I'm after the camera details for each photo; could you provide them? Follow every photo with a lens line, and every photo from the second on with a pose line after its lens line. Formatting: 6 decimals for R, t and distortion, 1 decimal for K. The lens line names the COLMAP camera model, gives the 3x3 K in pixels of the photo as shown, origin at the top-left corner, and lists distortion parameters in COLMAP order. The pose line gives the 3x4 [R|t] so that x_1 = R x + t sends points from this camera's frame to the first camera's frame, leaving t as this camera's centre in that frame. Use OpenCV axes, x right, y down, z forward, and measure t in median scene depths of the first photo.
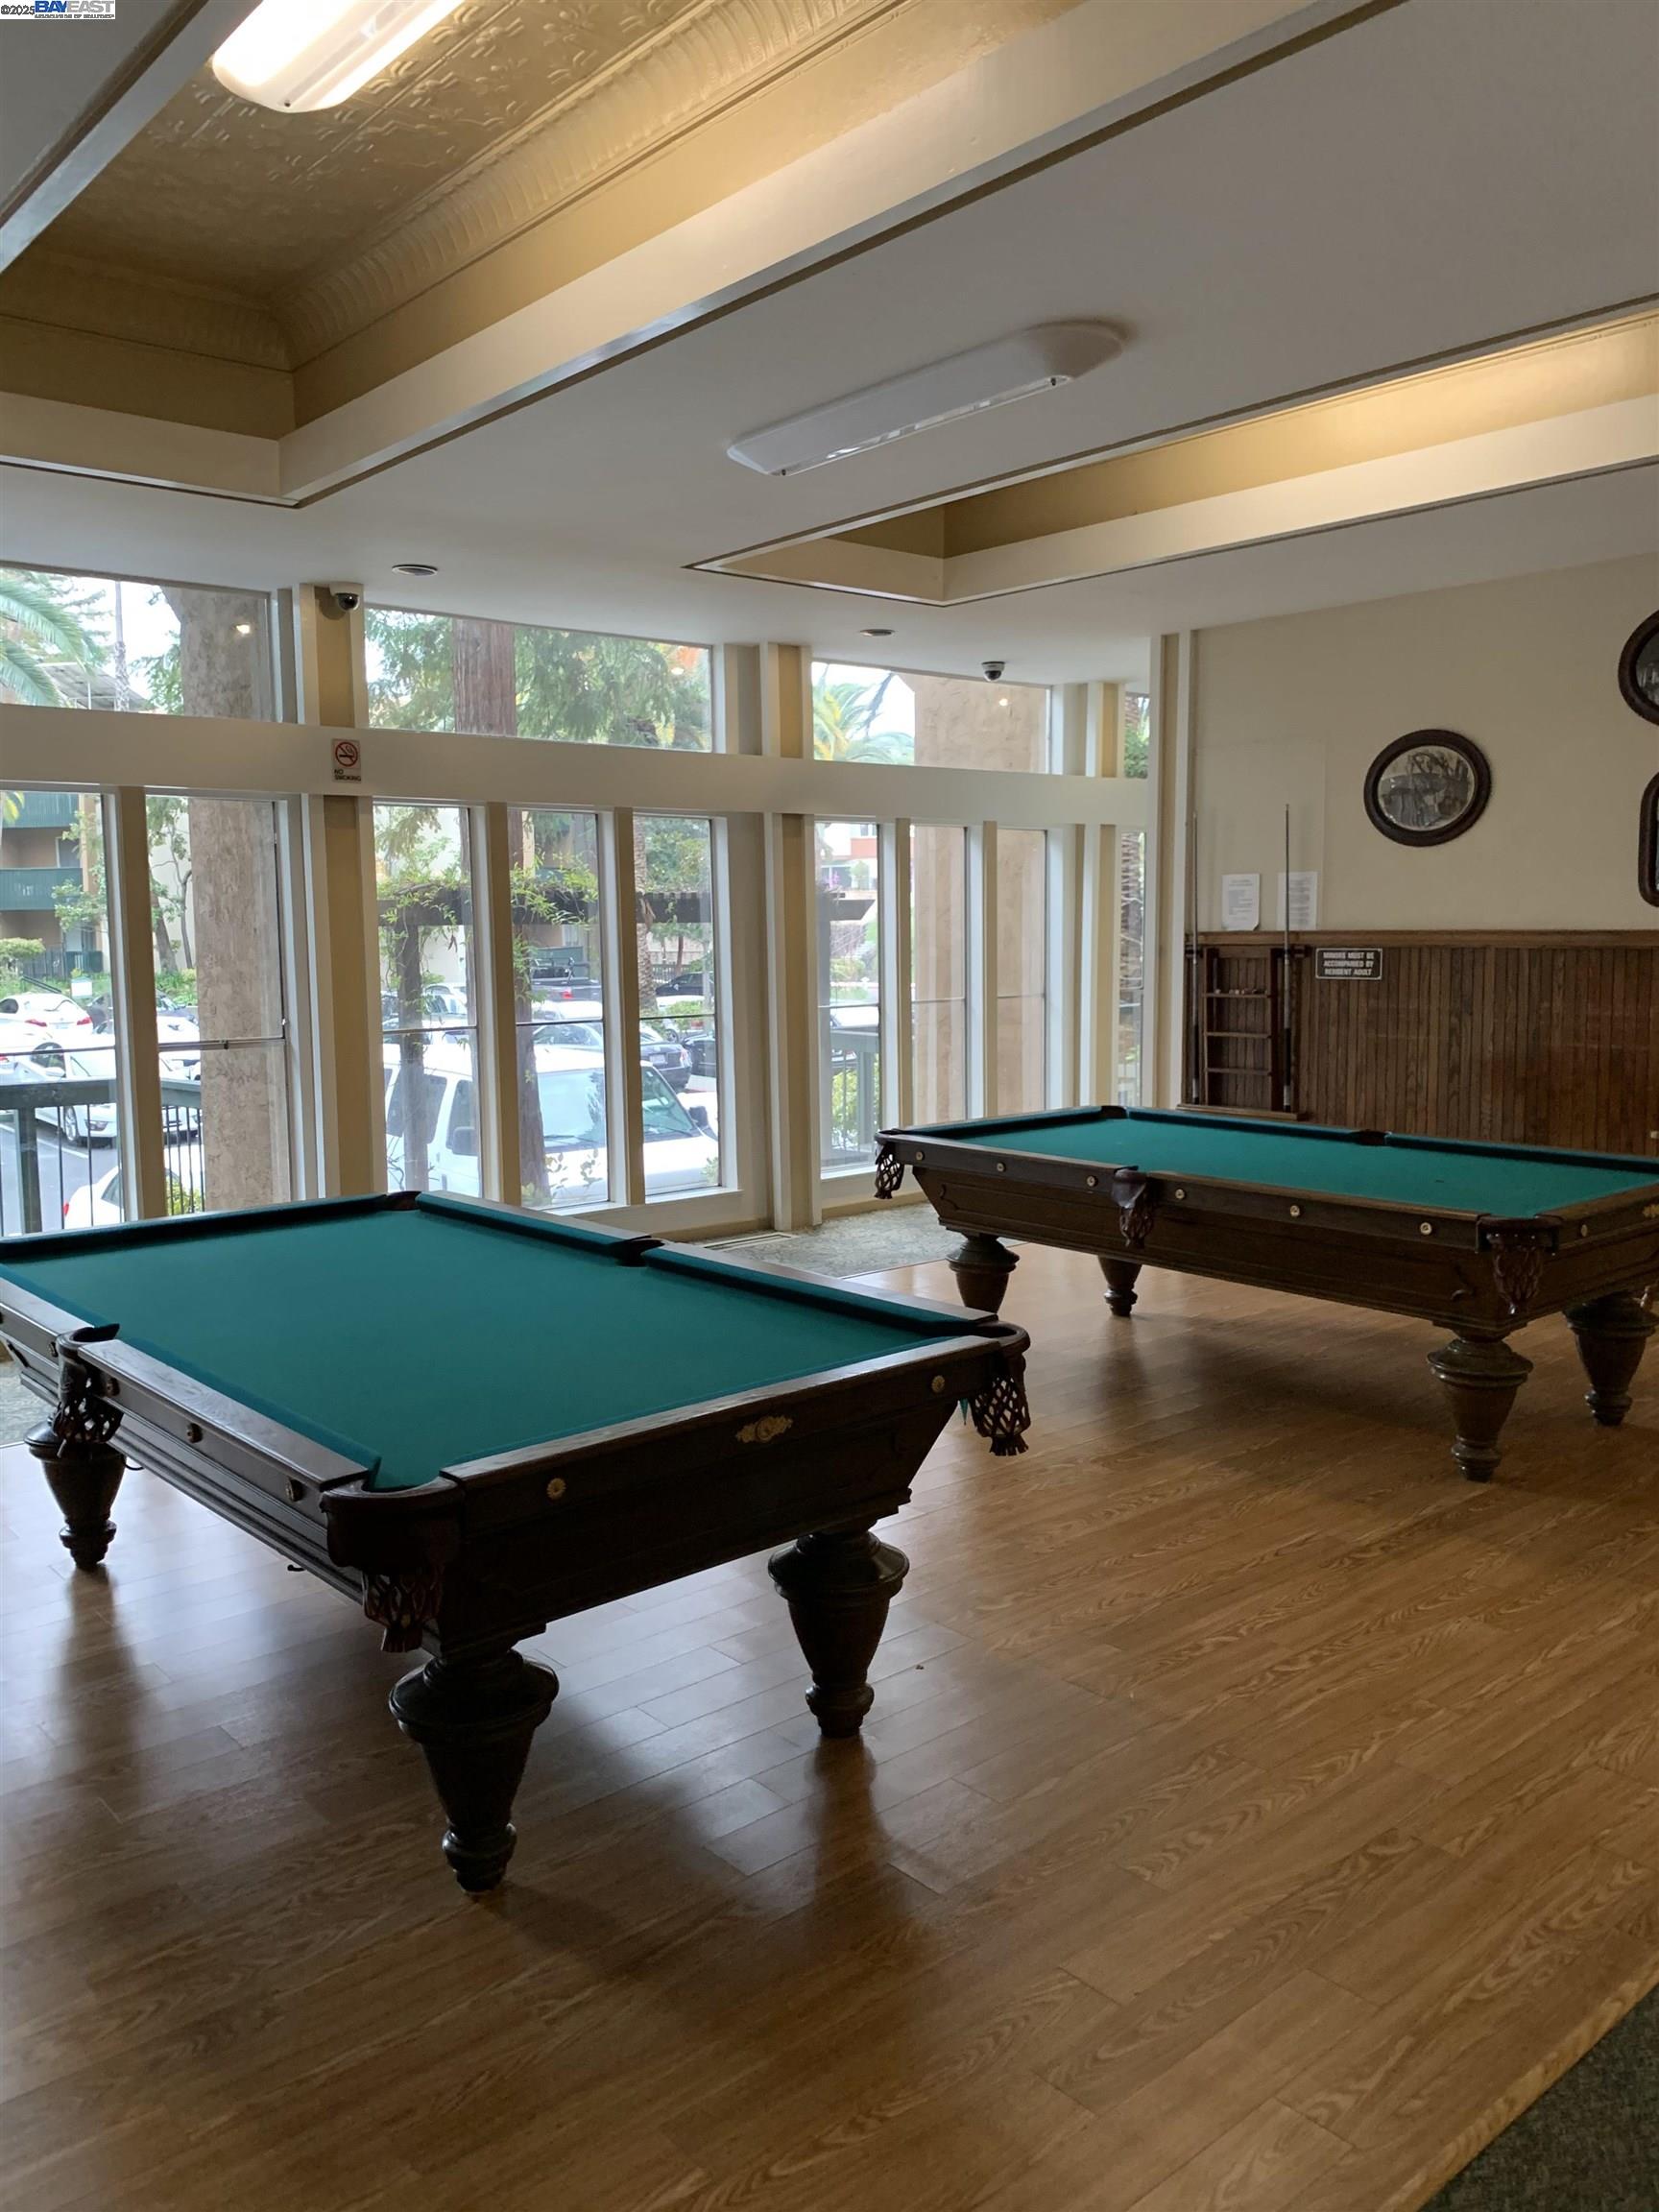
lens RADIAL K [[1713.6, 0, 841.6], [0, 1713.6, 1114.4], [0, 0, 1]] dist [-0.009993, -0.001824]
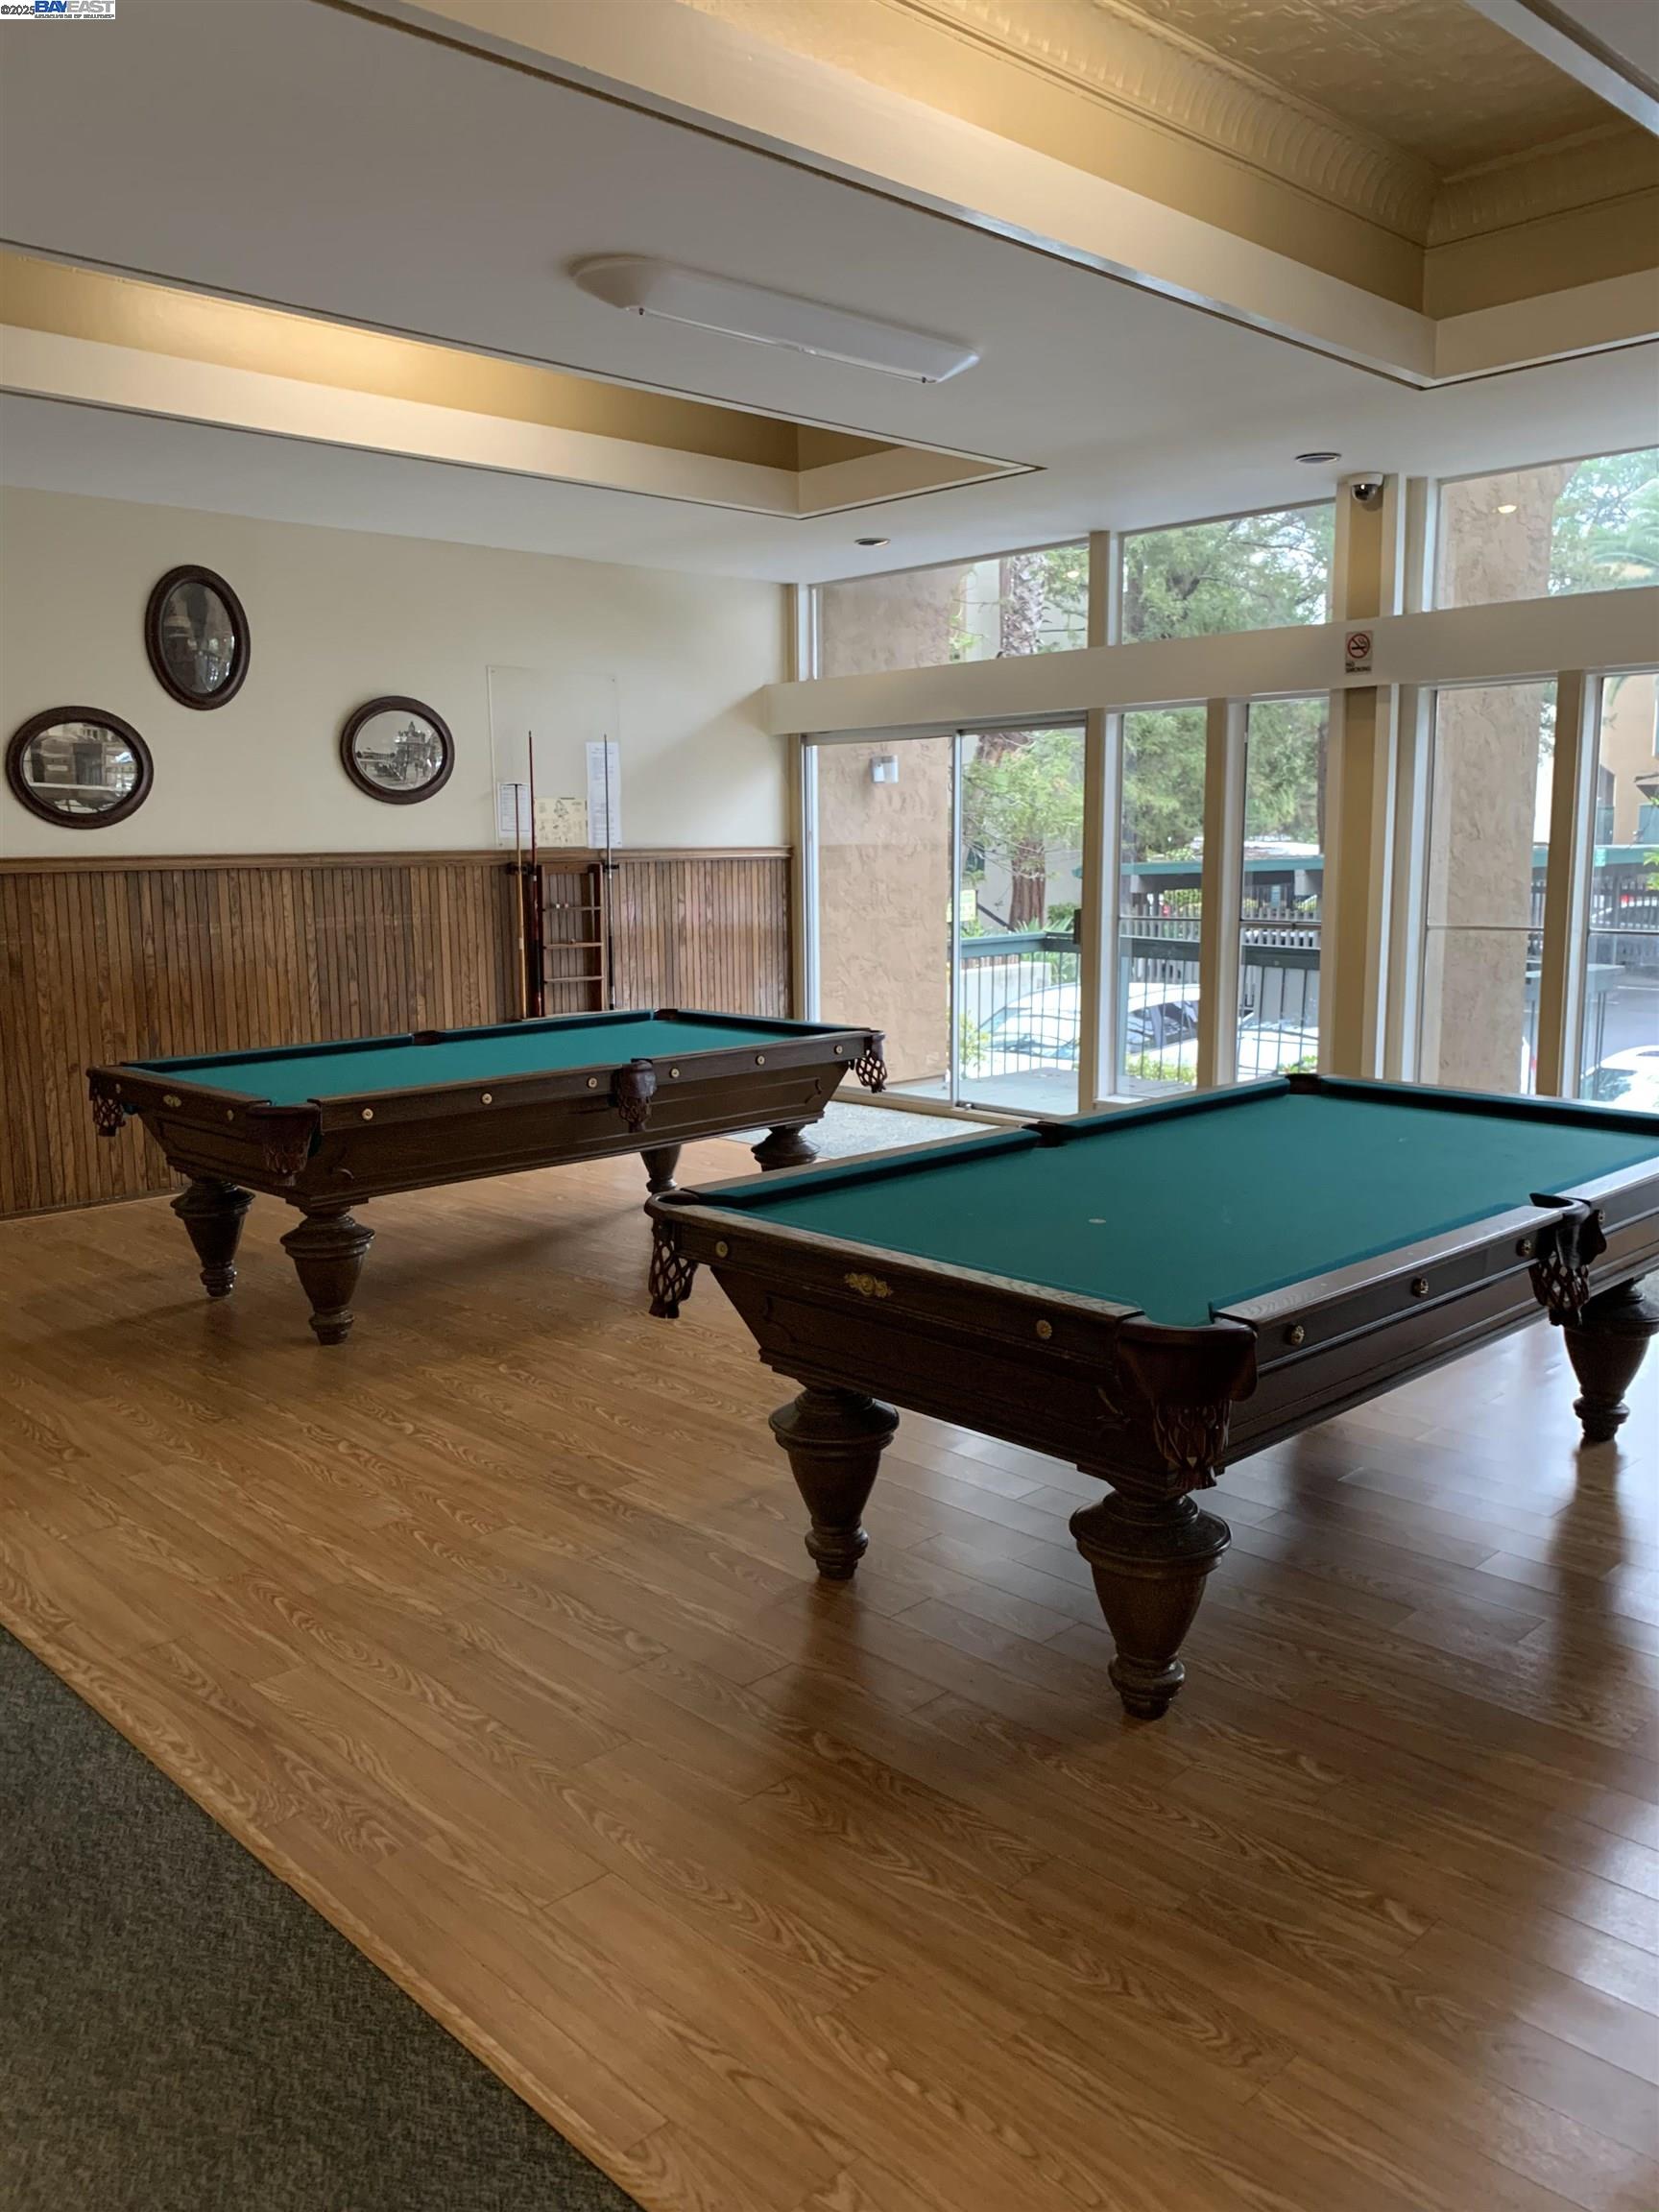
lens RADIAL K [[1713.6, 0, 840.2], [0, 1713.6, 1097.8], [0, 0, 1]] dist [-0.009993, -0.001824]
pose [[0.052300, 0.167271, -0.984523, 1.330569], [-0.092027, 0.982484, 0.162036, -0.145018], [0.994382, 0.082128, 0.066778, 1.142080]]
